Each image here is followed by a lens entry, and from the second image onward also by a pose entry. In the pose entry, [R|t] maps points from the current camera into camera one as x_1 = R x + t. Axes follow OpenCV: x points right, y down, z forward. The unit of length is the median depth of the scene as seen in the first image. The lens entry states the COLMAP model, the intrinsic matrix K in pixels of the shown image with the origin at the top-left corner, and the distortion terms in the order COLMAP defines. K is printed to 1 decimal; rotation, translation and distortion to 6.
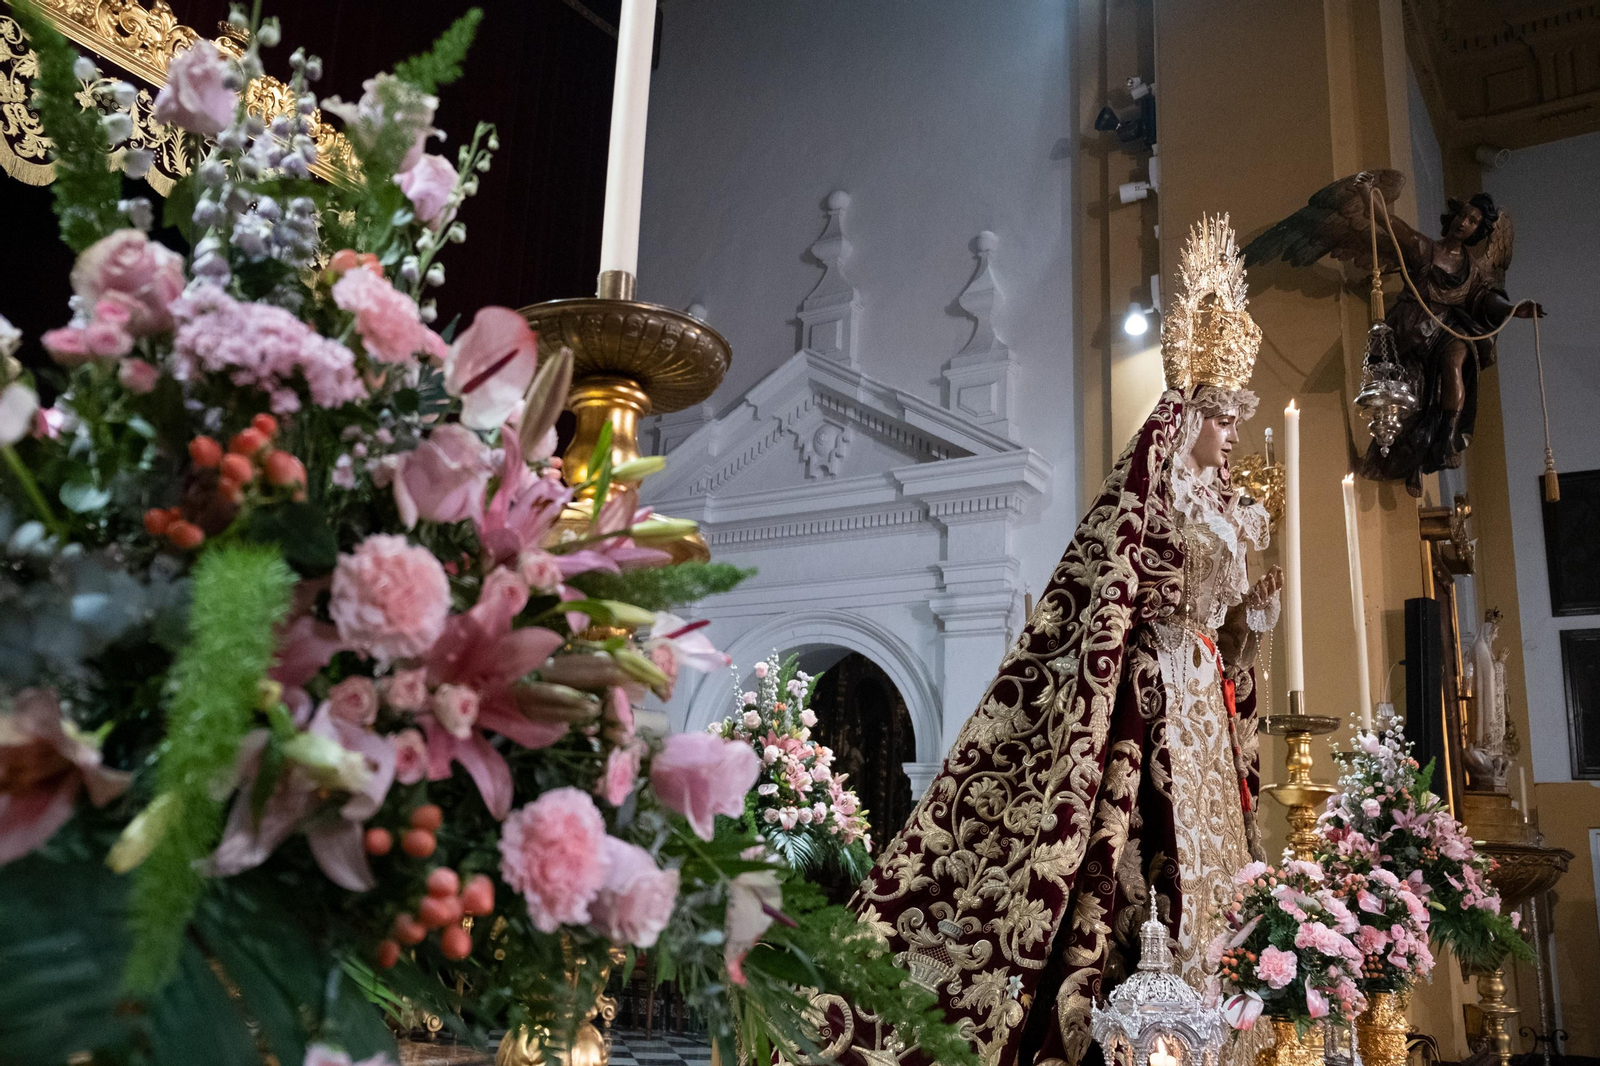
lens RADIAL K [[1317.9, 0, 797.4], [0, 1317.9, 541.9], [0, 0, 1]] dist [-0.055863, 0.057053]
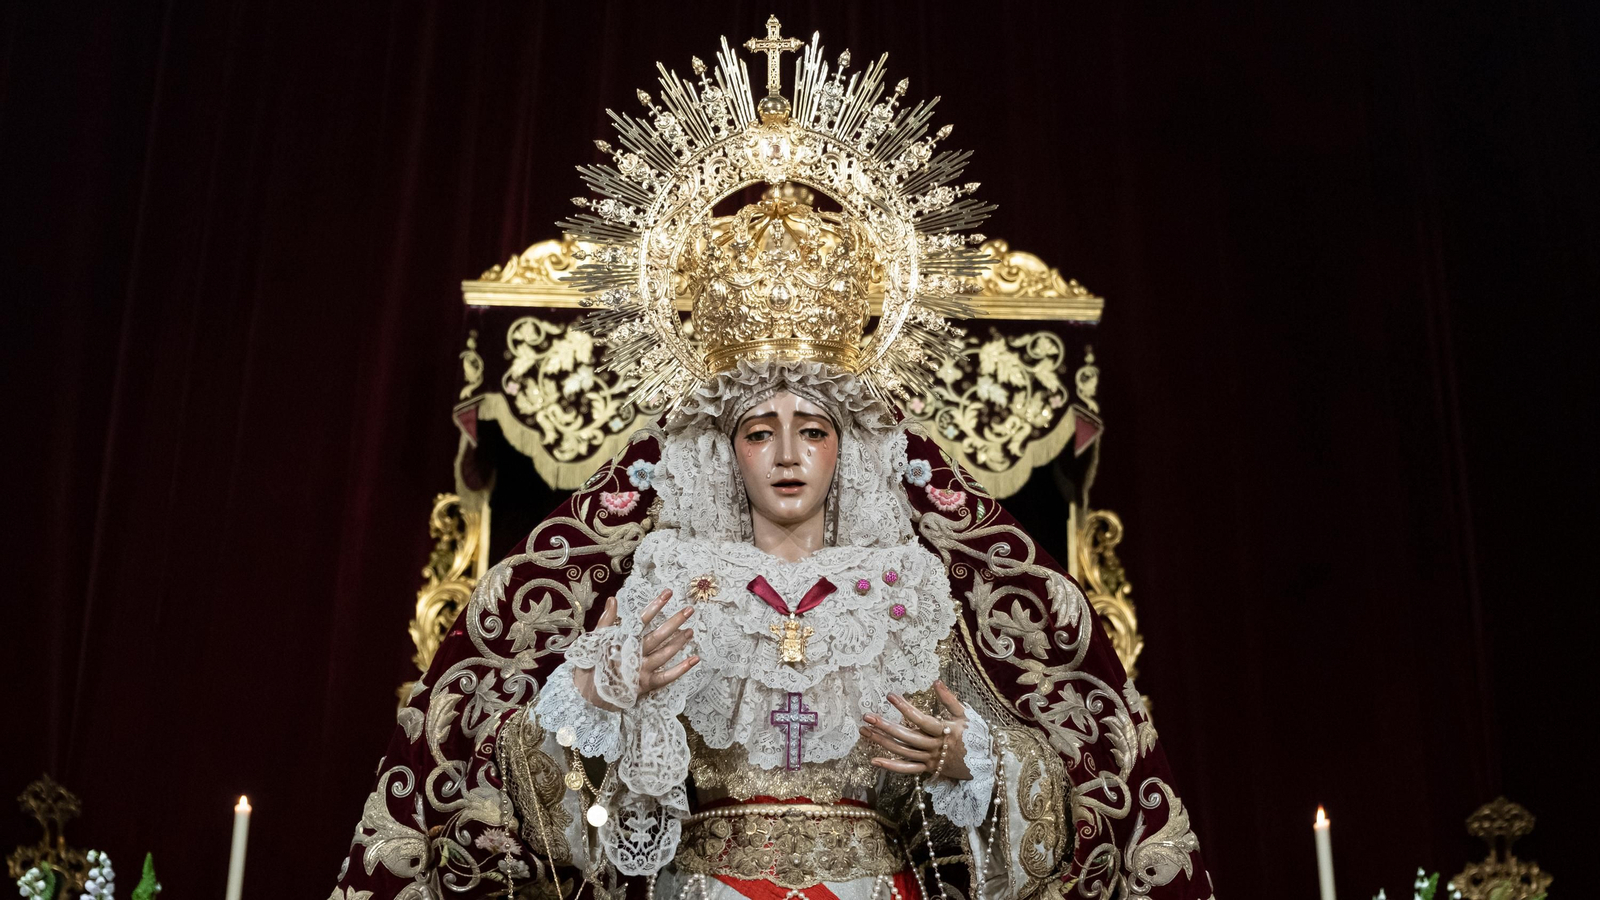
lens RADIAL K [[1979.7, 0, 855.5], [0, 1979.7, 513.7], [0, 0, 1]] dist [-0.030514, 0.000000]
pose [[0.584355, -0.300494, -0.753812, 0.563877], [0.222878, 0.952622, -0.206971, 0.063175], [0.780291, -0.047064, 0.623643, 0.351506]]
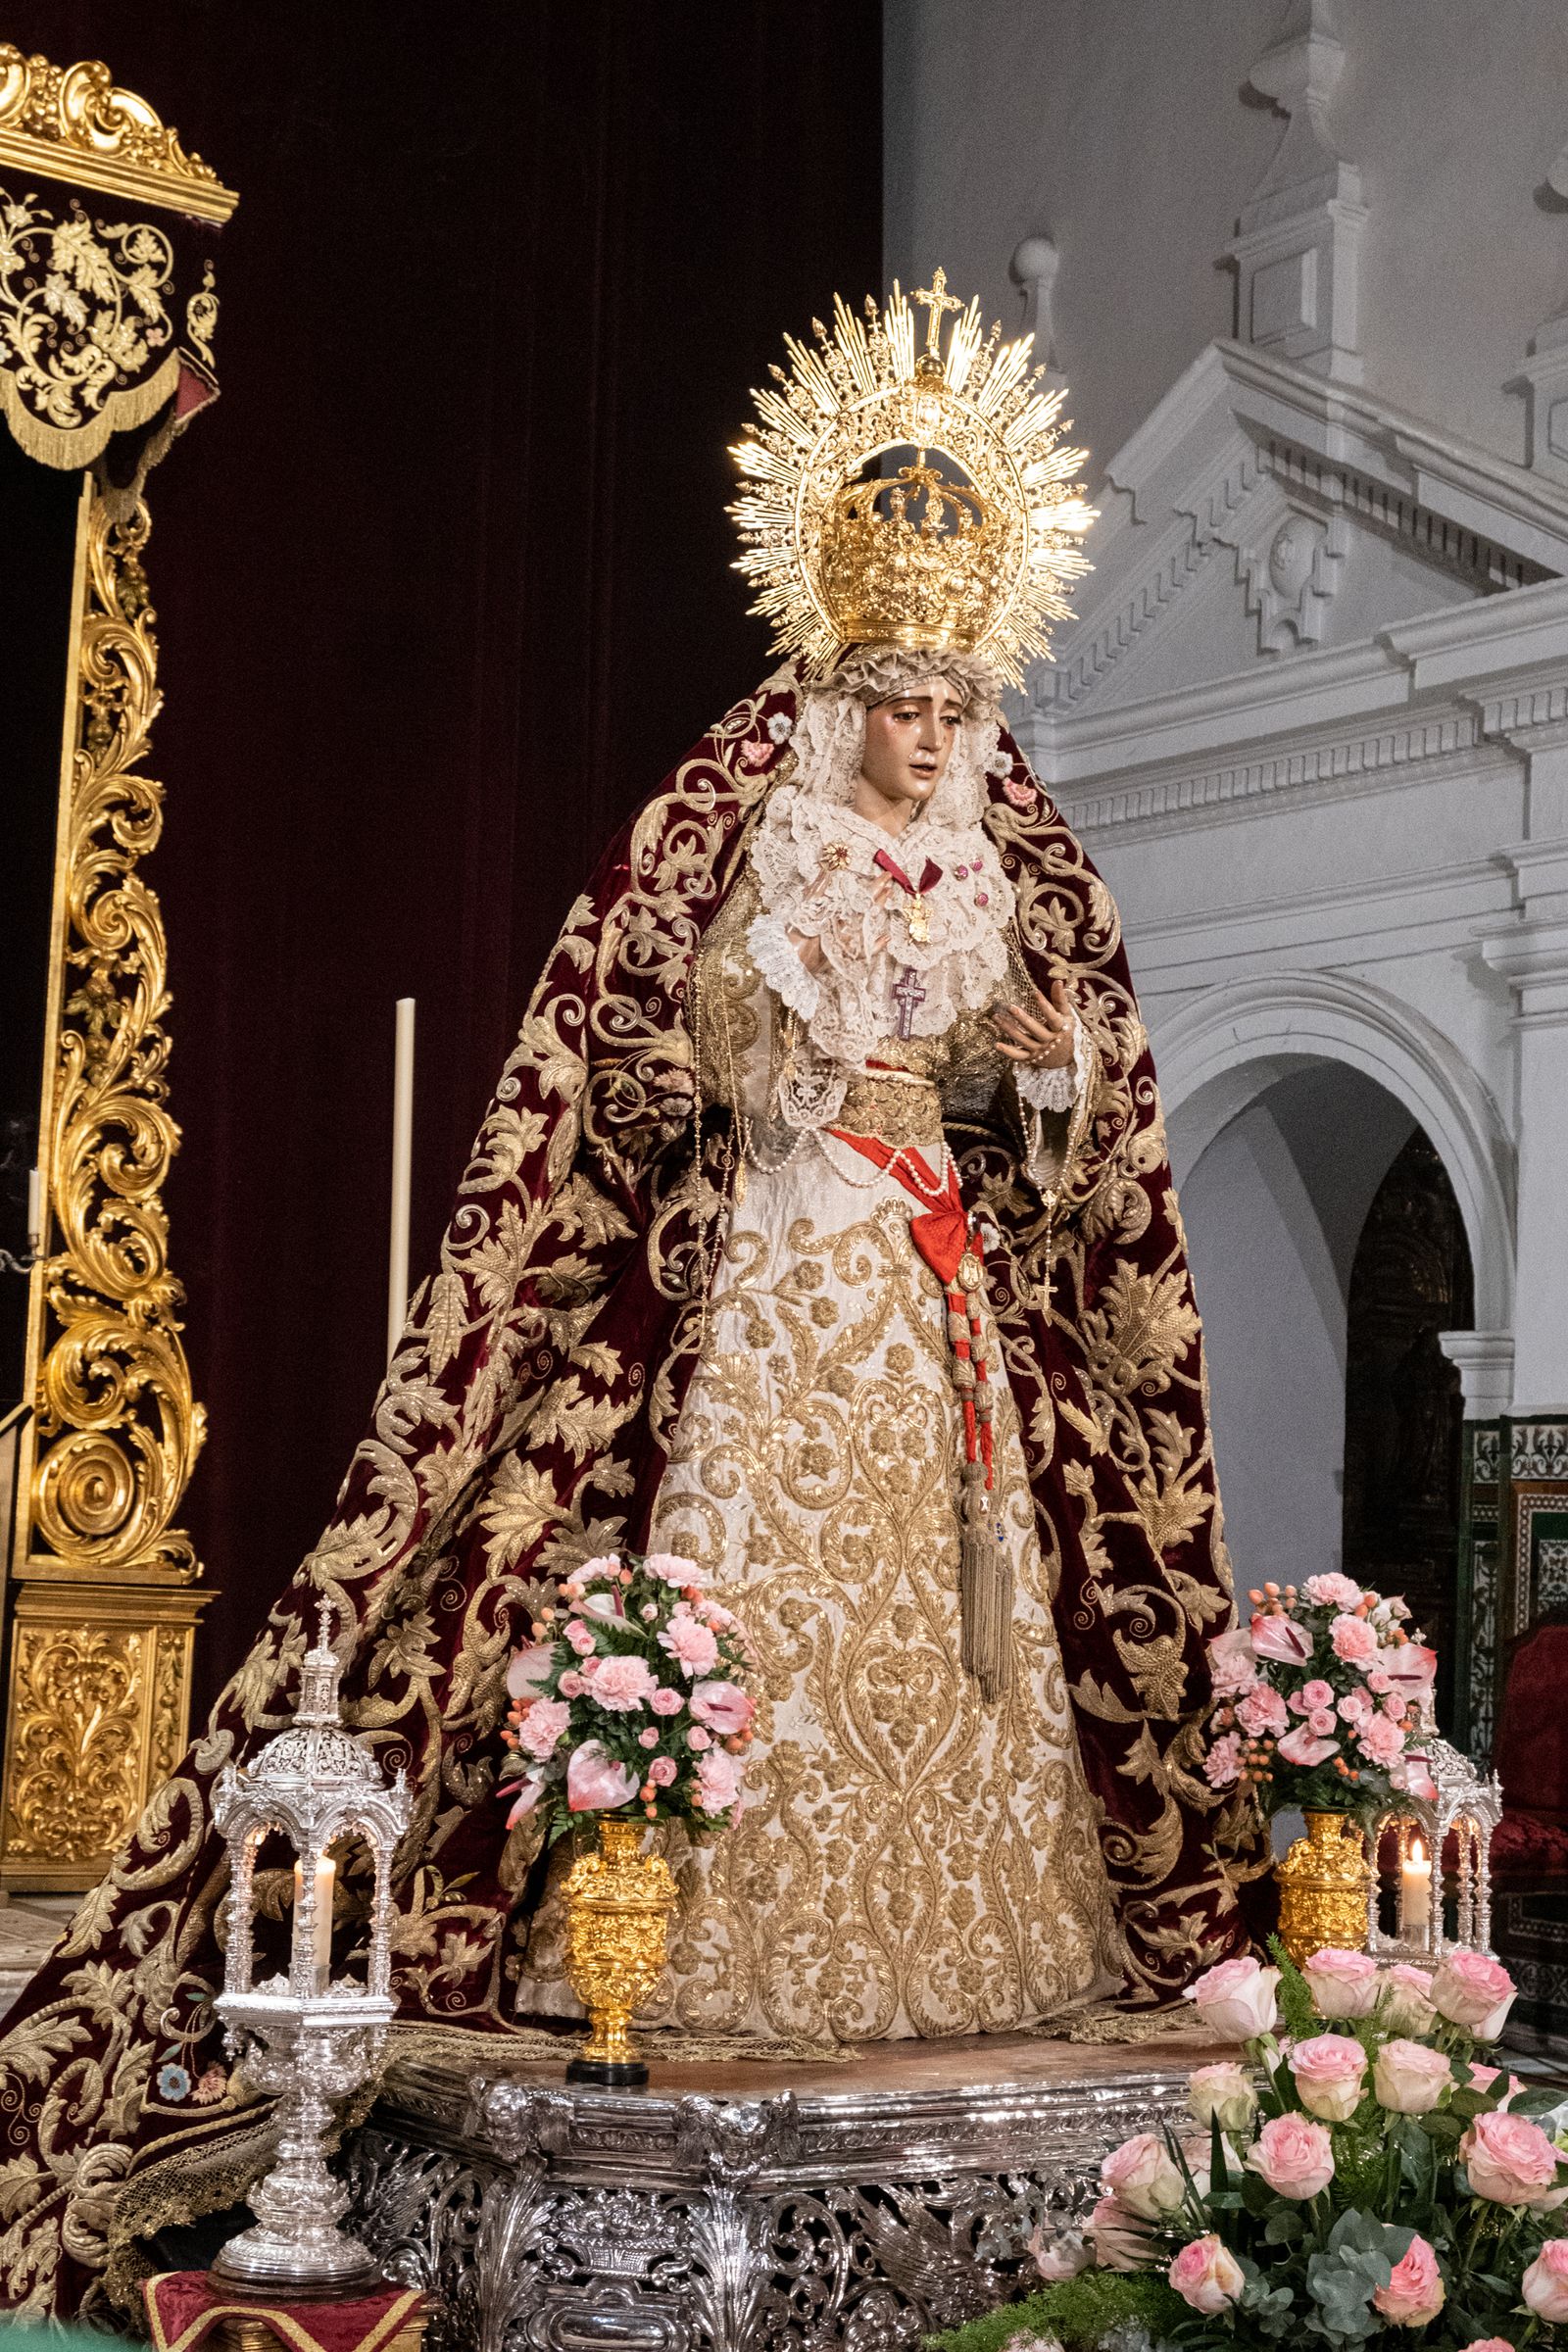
lens RADIAL K [[3594.4, 0, 751.4], [0, 3594.4, 1170.4], [0, 0, 1]] dist [0.015505, 0.000000]
pose [[0.923952, -0.048622, -0.379405, 0.495194], [0.096315, 0.989502, 0.107744, -0.044547], [0.370183, -0.136093, 0.918936, -0.206373]]
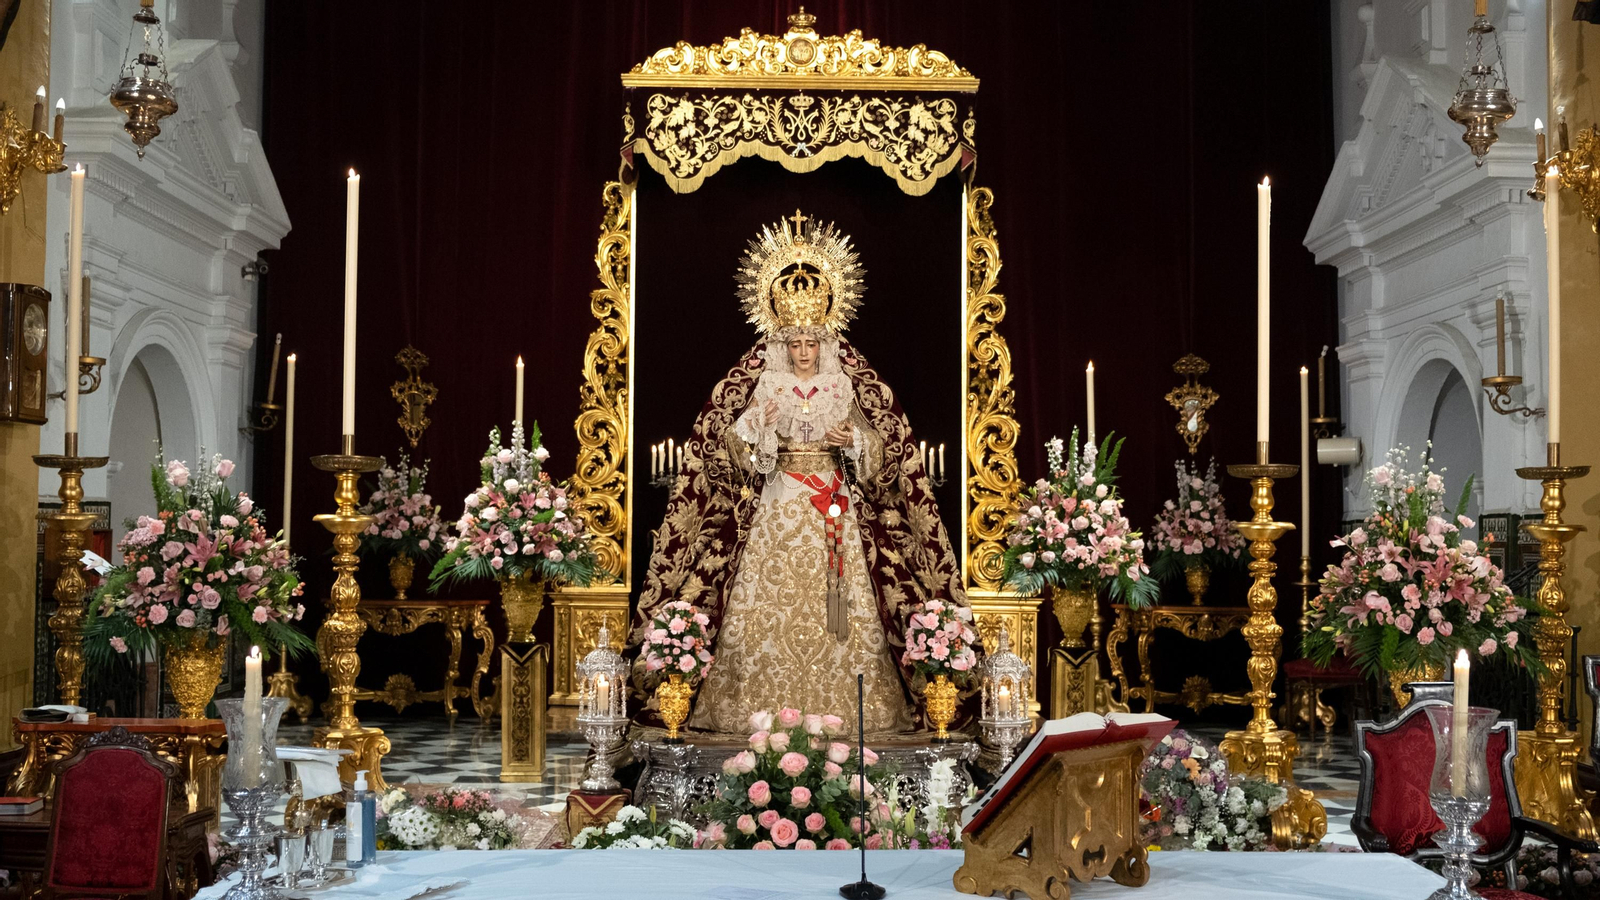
lens RADIAL K [[1739.5, 0, 809.0], [0, 1739.5, 461.2], [0, 0, 1]] dist [-0.007531, 0.000000]
pose [[0.558668, -0.082395, -0.825288, 1.364072], [0.224239, 0.973001, 0.054653, -0.040111], [0.798503, -0.215594, 0.562060, -0.176676]]
